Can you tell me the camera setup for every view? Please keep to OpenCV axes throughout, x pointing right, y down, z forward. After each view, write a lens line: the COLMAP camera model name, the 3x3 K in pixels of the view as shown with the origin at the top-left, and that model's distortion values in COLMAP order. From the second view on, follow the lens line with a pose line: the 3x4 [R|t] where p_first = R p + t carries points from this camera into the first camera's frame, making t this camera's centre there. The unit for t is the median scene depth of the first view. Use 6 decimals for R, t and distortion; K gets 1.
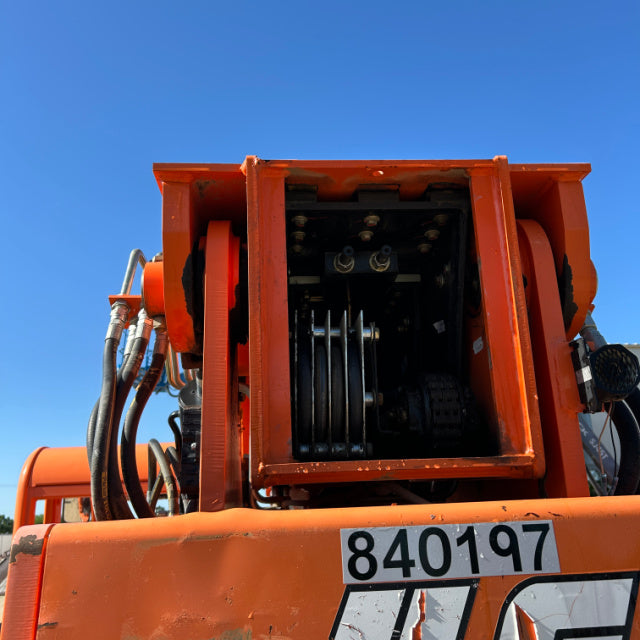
lens RADIAL K [[631.5, 0, 320.5], [0, 631.5, 319.5], [0, 0, 1]] dist [0.014534, 0.000000]
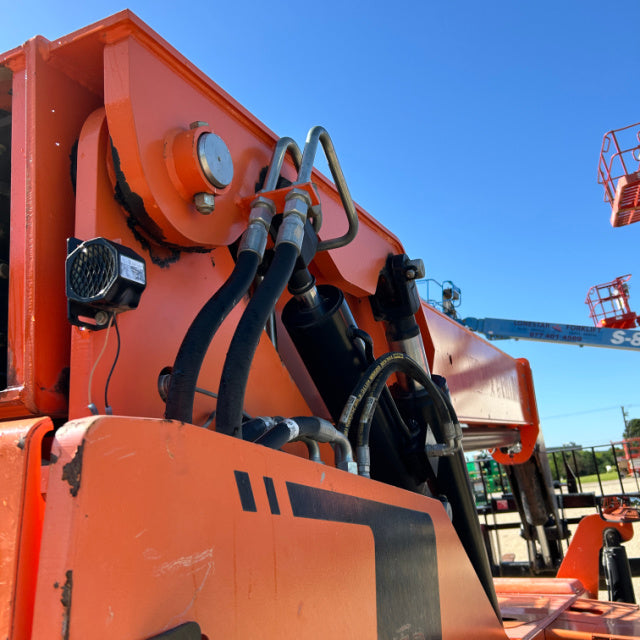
lens RADIAL K [[631.5, 0, 320.3], [0, 631.5, 319.7], [0, 0, 1]] dist [0.014534, 0.000000]
pose [[0.874094, -0.124712, -0.469475, 1.073666], [0.163479, 0.985629, 0.042551, 0.150812], [0.457421, -0.113943, 0.881920, 0.435450]]
